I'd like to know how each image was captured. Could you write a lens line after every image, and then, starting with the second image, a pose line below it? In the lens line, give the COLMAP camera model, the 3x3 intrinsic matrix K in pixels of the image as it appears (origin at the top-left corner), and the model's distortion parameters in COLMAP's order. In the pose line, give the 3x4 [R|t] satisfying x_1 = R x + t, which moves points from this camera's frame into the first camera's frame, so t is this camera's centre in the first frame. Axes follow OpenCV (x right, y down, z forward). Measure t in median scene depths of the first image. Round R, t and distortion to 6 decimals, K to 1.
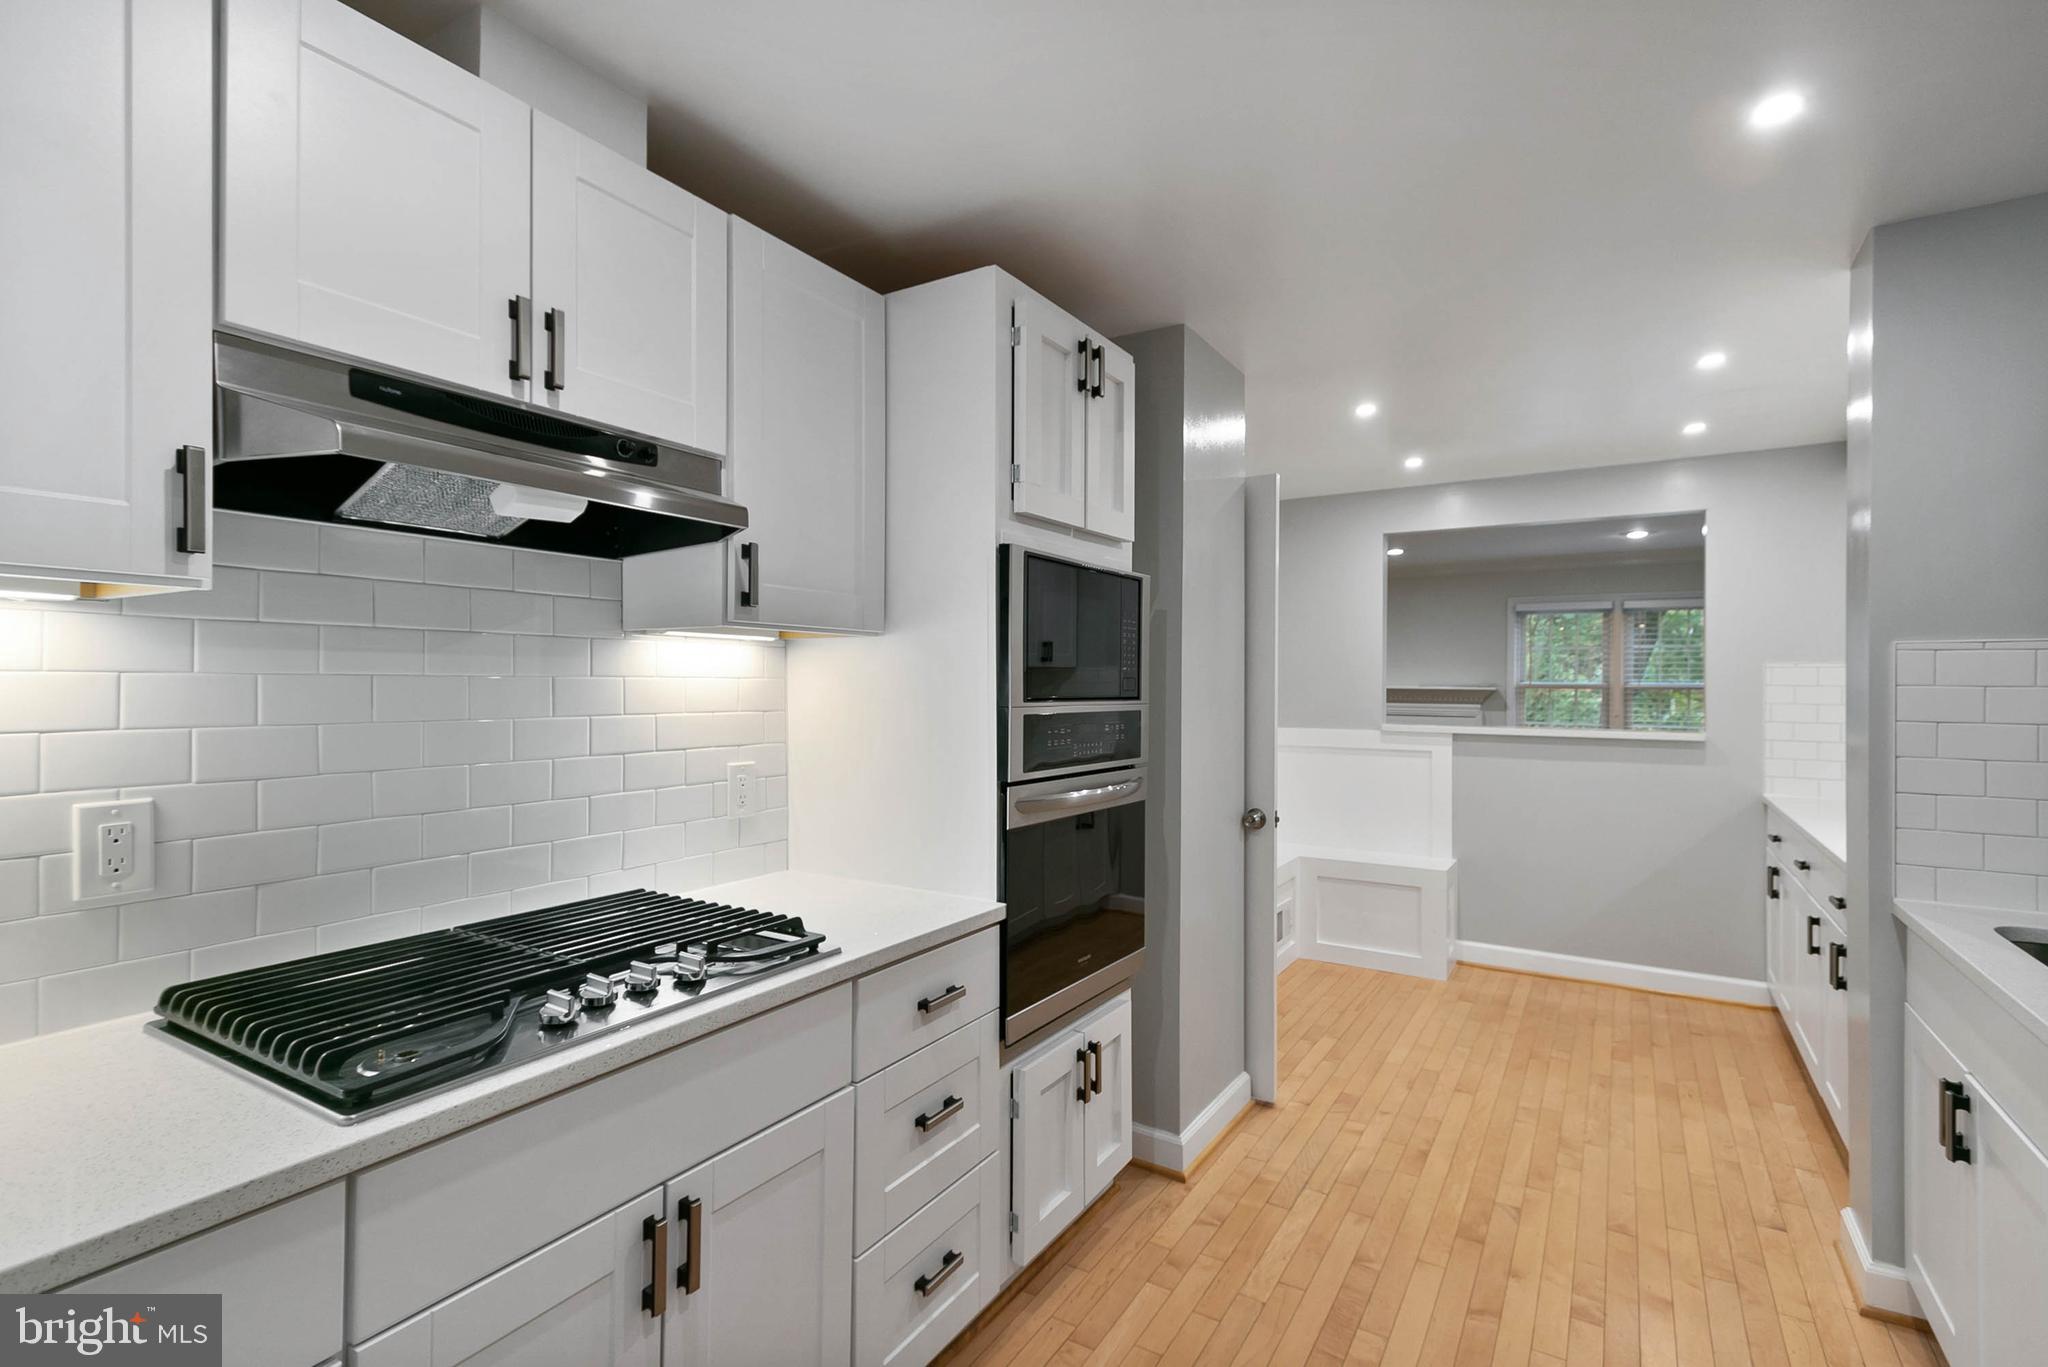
lens RADIAL K [[977.1, 0, 1024.0], [0, 977.1, 683.5], [0, 0, 1]] dist [0.016278, -0.000129]
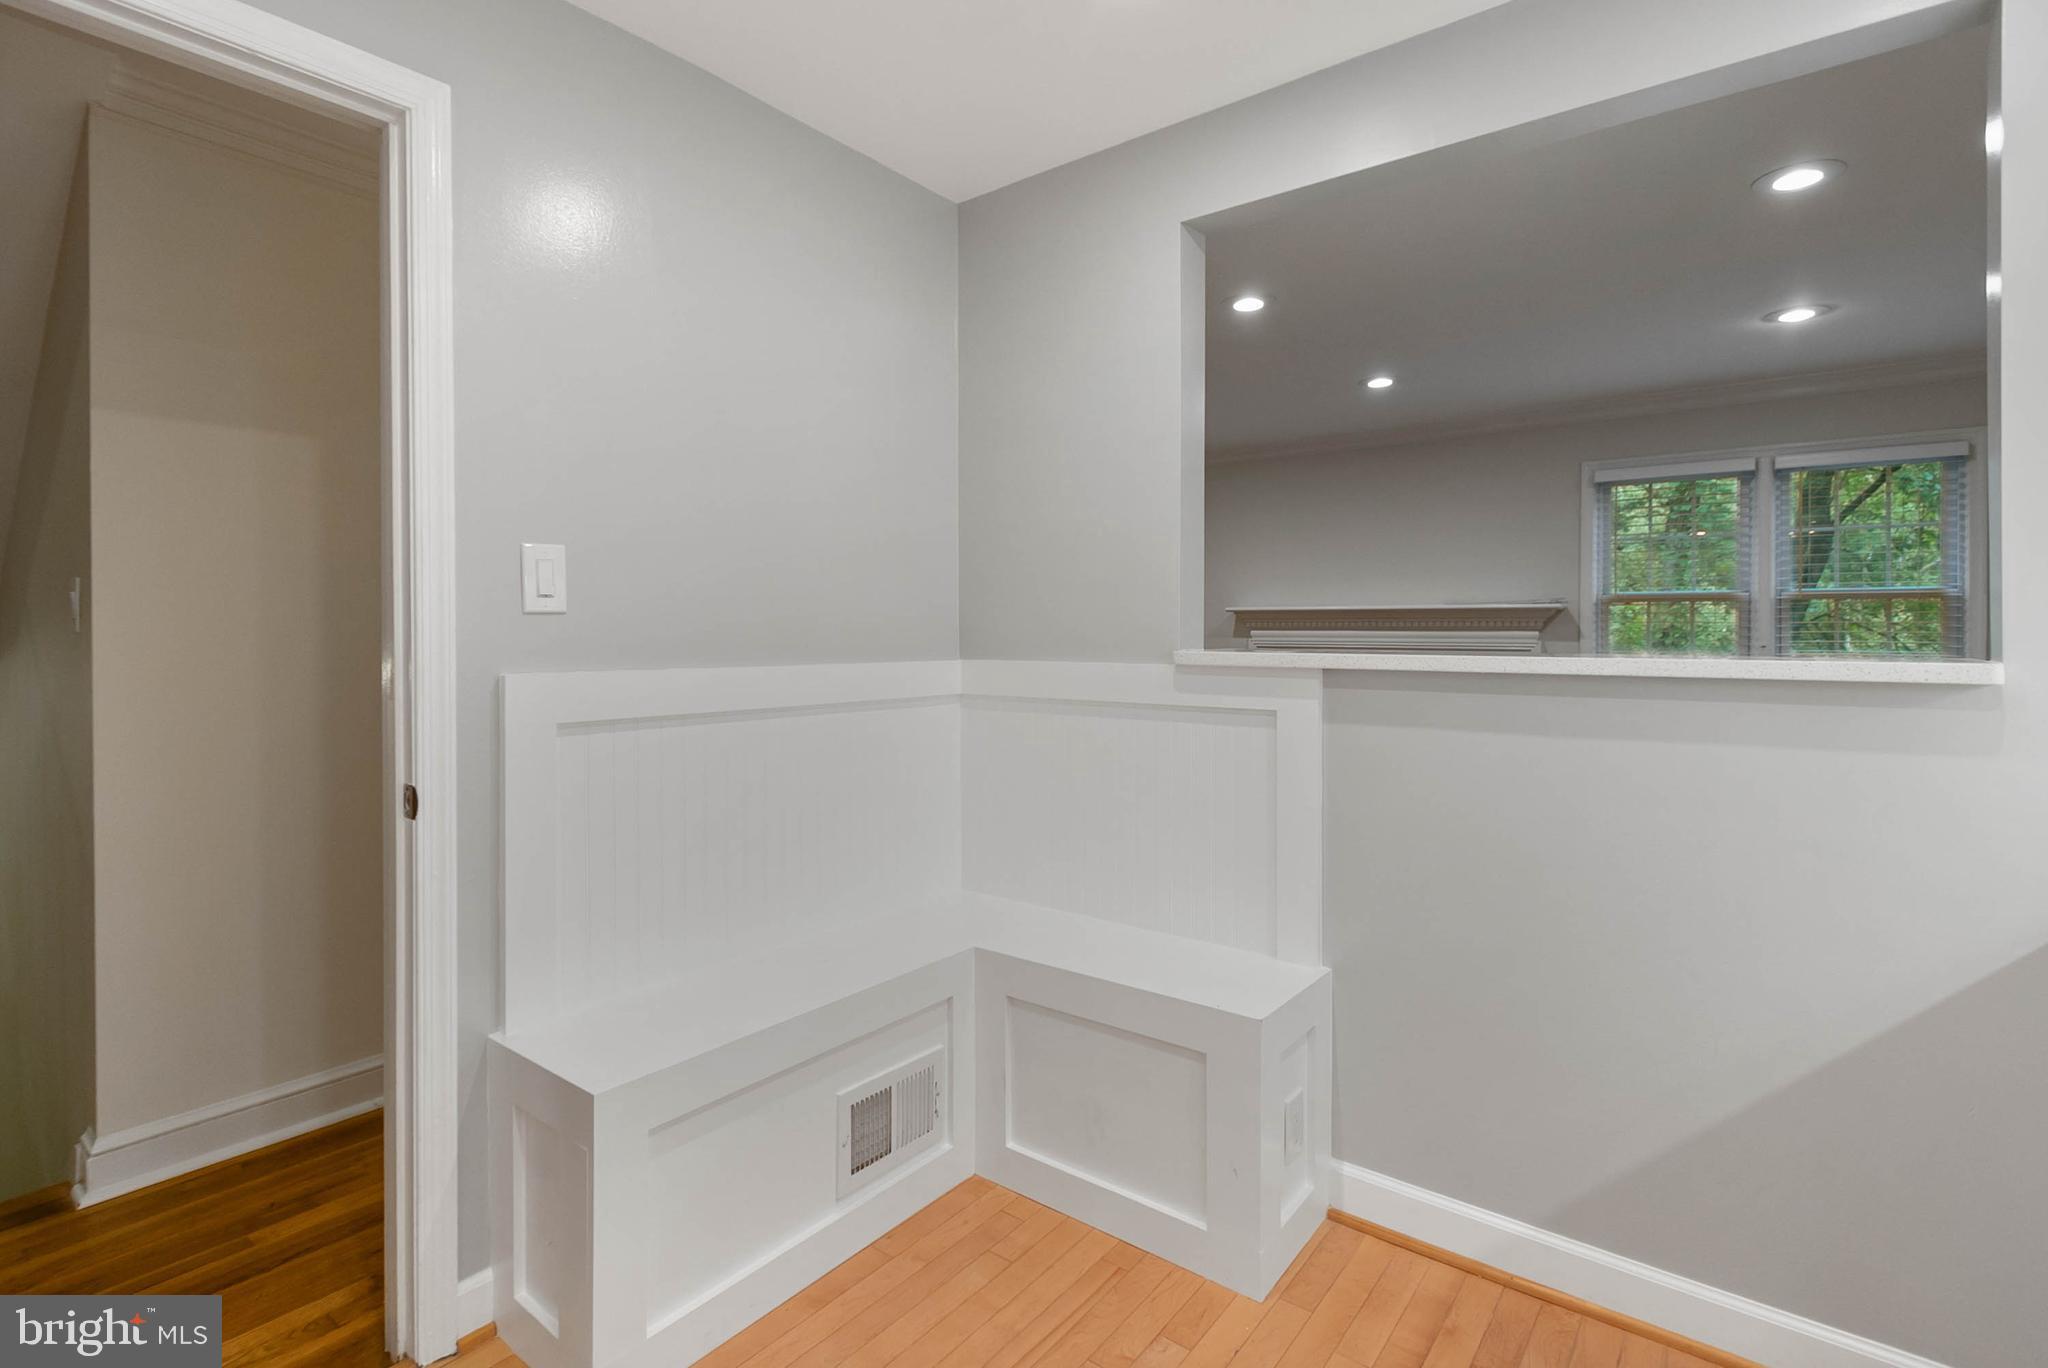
lens RADIAL K [[970.0, 0, 1031.1], [0, 970.0, 639.2], [0, 0, 1]] dist [0.001355, 0.000110]
pose [[0.993289, -0.007145, -0.115435, 0.344456], [0.008221, 0.999927, 0.008850, 0.031747], [0.115363, -0.009739, 0.993276, 0.543244]]
